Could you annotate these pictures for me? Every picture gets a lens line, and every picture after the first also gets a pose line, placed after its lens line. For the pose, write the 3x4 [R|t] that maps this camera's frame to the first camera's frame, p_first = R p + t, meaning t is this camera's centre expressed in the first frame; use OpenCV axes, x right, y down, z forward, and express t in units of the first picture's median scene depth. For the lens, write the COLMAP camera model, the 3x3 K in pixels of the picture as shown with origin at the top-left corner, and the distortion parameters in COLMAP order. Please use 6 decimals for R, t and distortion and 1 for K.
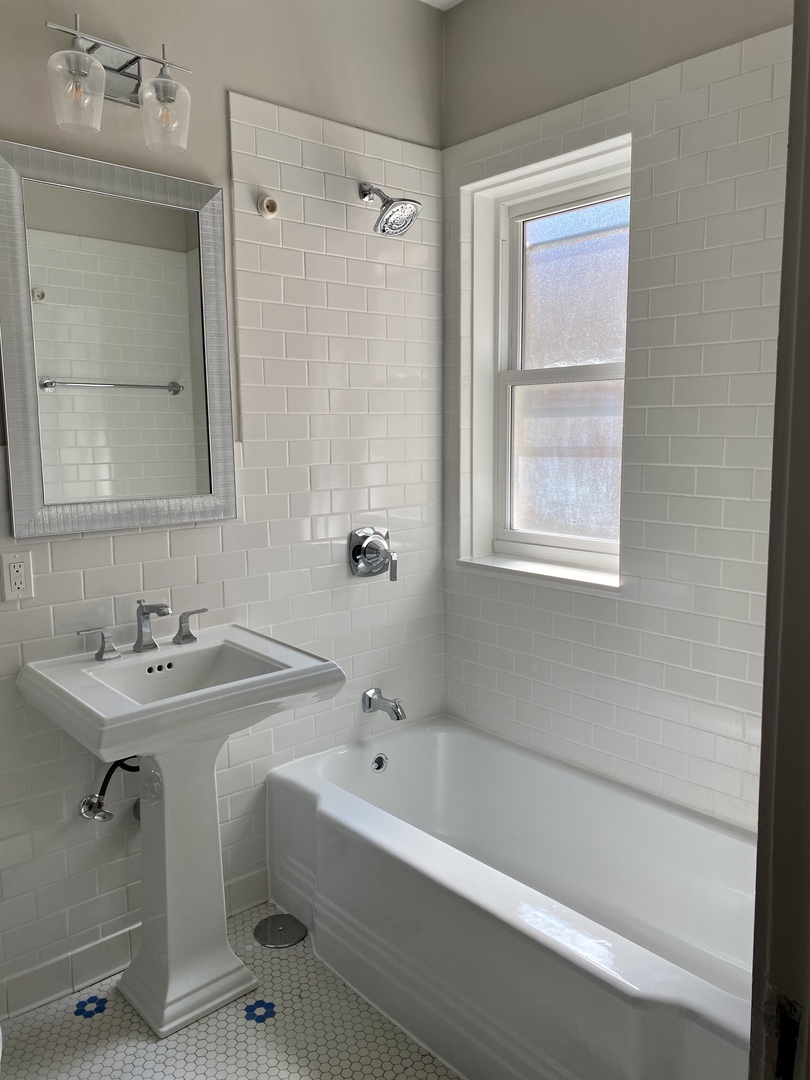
lens RADIAL K [[823.1, 0, 401.5], [0, 823.1, 541.6], [0, 0, 1]] dist [0.044511, -0.050528]
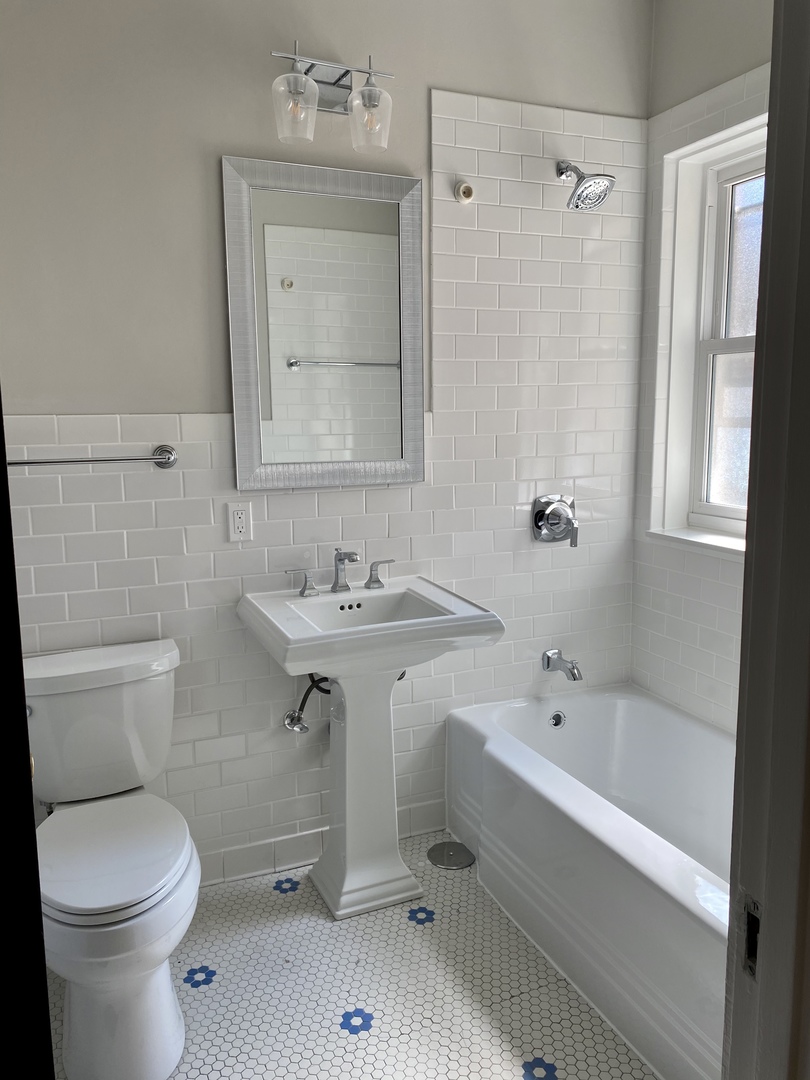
lens RADIAL K [[823.1, 0, 401.6], [0, 823.1, 548.0], [0, 0, 1]] dist [0.044511, -0.050528]
pose [[0.952128, 0.051903, -0.301260, 0.111174], [-0.041747, 0.998325, 0.040056, 0.019190], [0.302834, -0.025561, 0.952700, -0.068235]]
